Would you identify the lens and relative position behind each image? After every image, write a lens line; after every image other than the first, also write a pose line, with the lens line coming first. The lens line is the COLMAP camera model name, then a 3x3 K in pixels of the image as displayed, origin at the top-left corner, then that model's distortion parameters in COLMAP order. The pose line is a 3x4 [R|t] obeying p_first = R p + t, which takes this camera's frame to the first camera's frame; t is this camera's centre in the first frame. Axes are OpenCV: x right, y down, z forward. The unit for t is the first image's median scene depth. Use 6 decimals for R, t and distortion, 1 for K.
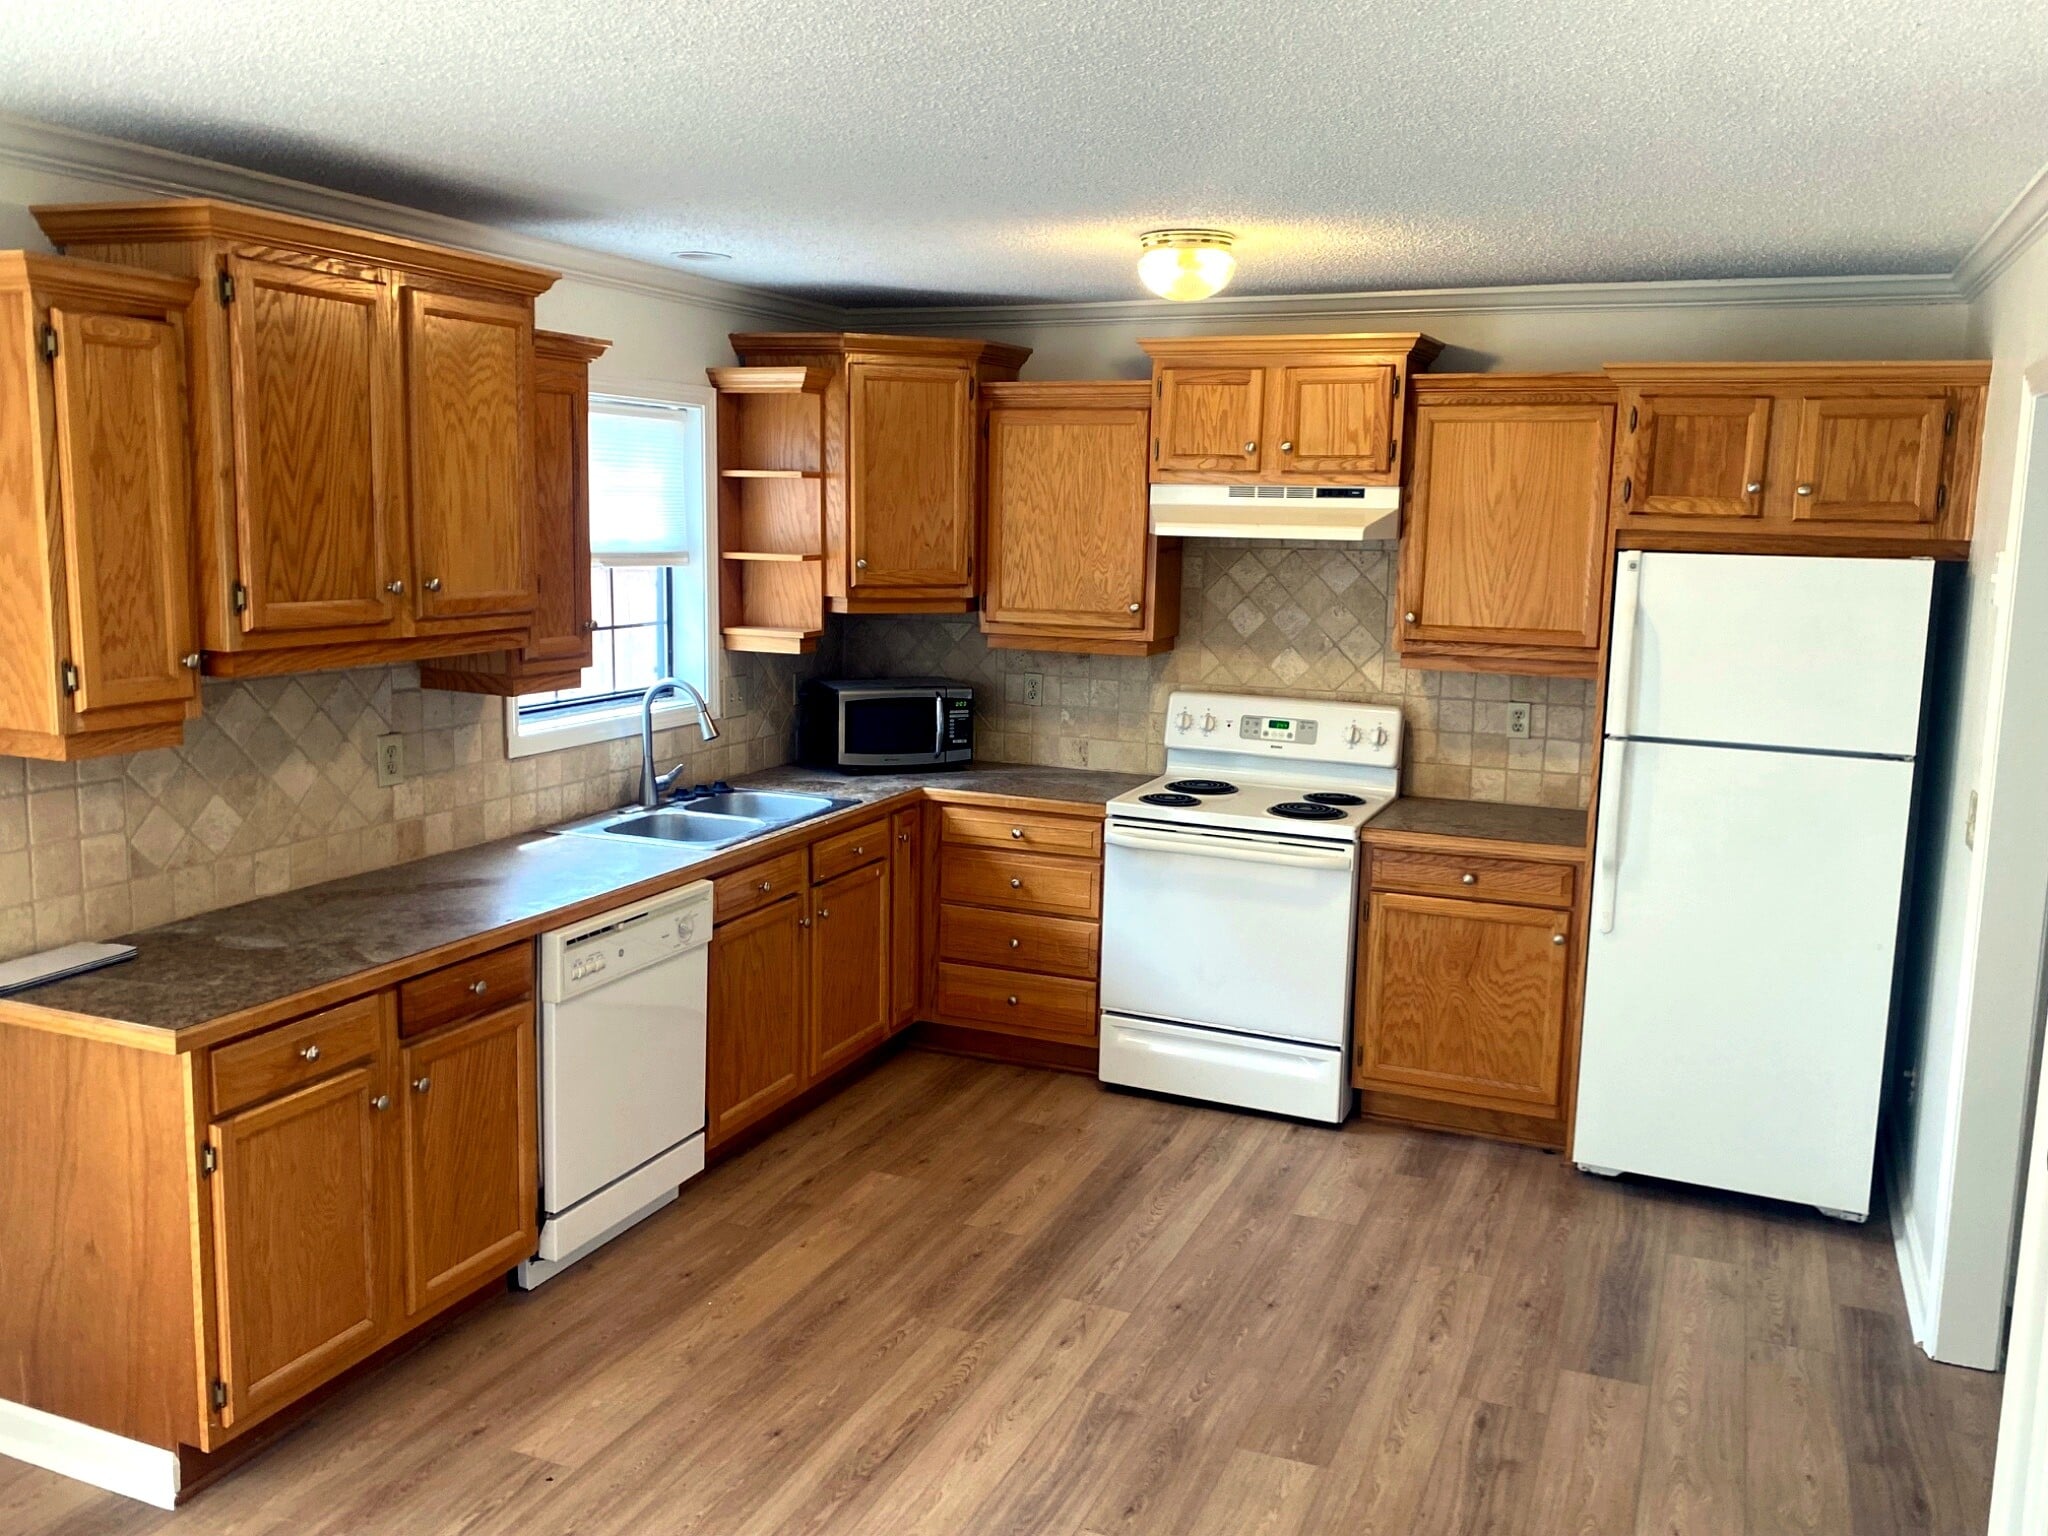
lens RADIAL K [[1707.6, 0, 1024.0], [0, 1707.6, 768.0], [0, 0, 1]] dist [0.003899, -0.002007]
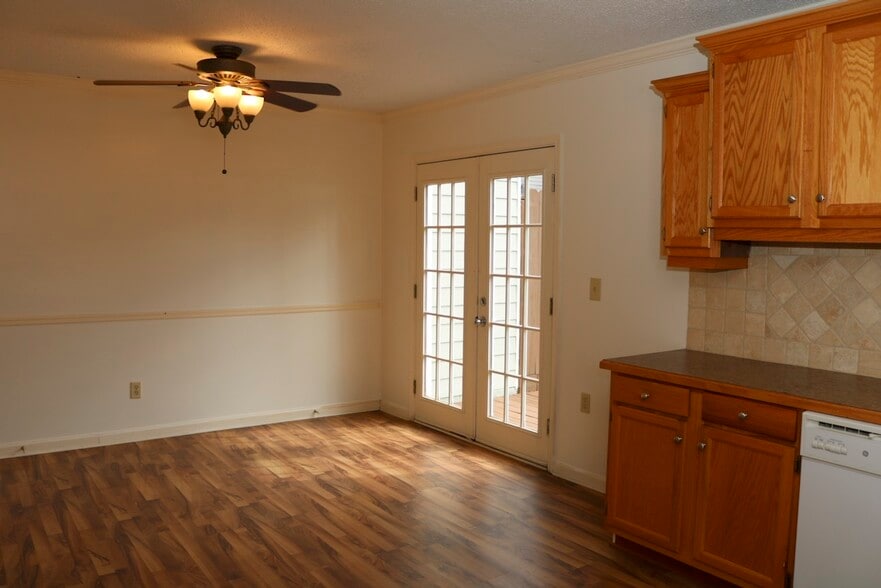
lens RADIAL K [[728.7, 0, 440.5], [0, 728.7, 294.0], [0, 0, 1]] dist [-0.173623, 0.108860]
pose [[-0.538678, 0.029294, -0.842002, 0.504338], [-0.152994, 0.979378, 0.131953, -0.049001], [0.828504, 0.199901, -0.523088, 1.164318]]
